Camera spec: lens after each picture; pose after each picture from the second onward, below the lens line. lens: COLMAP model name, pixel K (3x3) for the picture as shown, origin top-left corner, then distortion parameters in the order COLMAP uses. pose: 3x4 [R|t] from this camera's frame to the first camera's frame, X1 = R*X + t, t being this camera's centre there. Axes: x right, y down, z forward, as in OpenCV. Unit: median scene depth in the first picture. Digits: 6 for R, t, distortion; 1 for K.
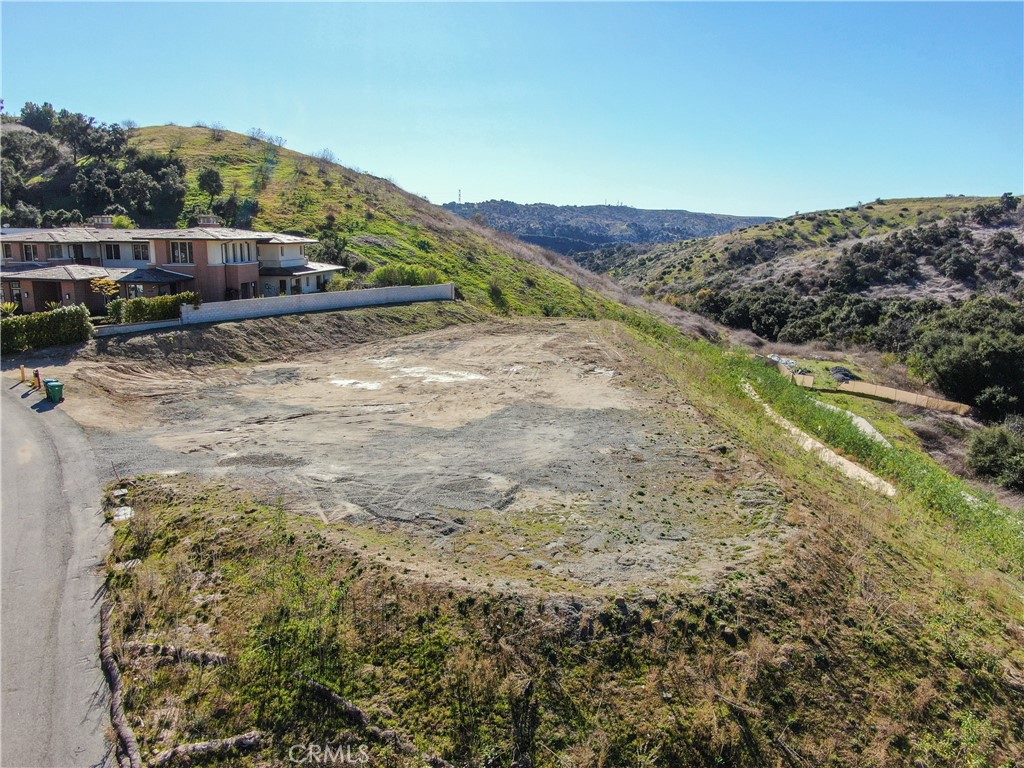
lens RADIAL K [[736.0, 0, 508.5], [0, 736.0, 382.1], [0, 0, 1]] dist [-0.019379, 0.002623]
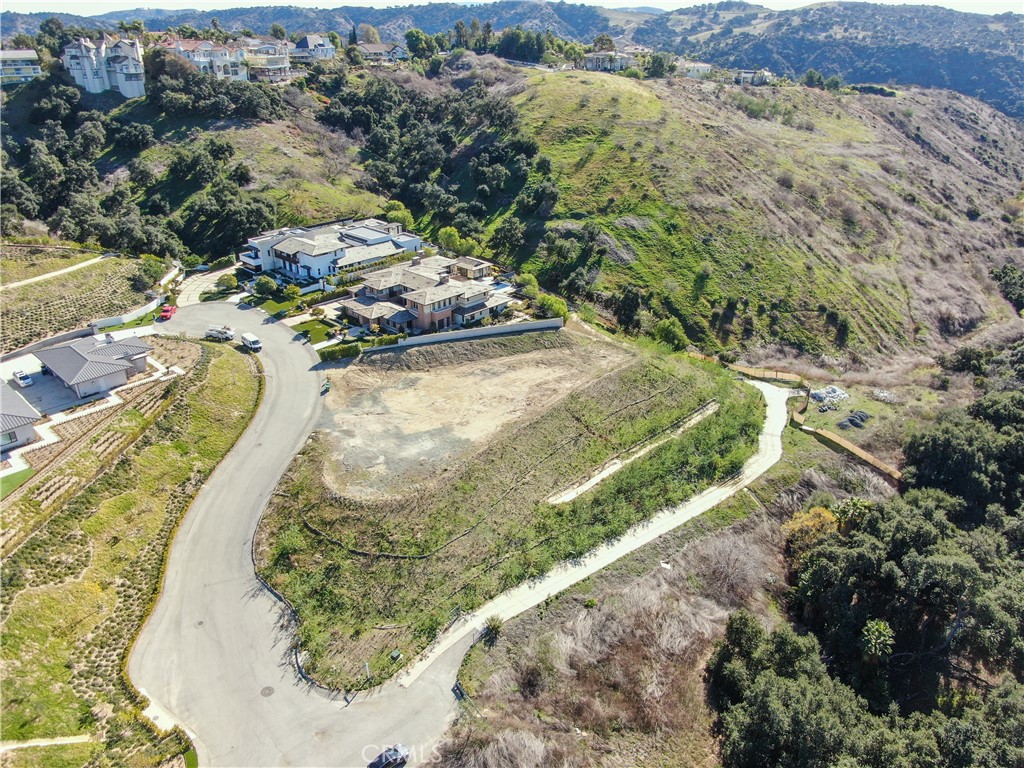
lens RADIAL K [[736.0, 0, 510.8], [0, 736.0, 383.0], [0, 0, 1]] dist [-0.019379, 0.002623]
pose [[0.793295, 0.263237, -0.548990, 0.231224], [-0.119206, 0.951404, 0.283937, -0.129657], [0.597054, -0.159803, 0.786123, -0.141308]]
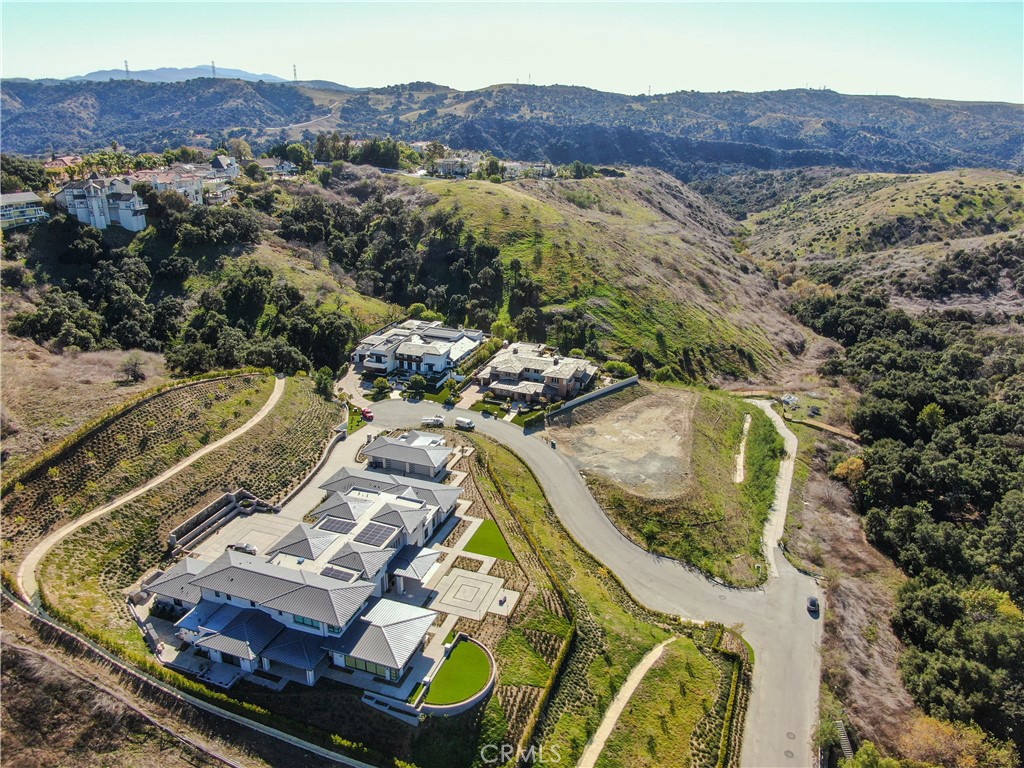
lens RADIAL K [[736.0, 0, 511.9], [0, 736.0, 384.7], [0, 0, 1]] dist [-0.019379, 0.002623]
pose [[0.972372, 0.090634, -0.215125, 0.015235], [-0.052872, 0.983110, 0.175212, -0.146097], [0.227371, -0.158997, 0.960740, -0.446528]]
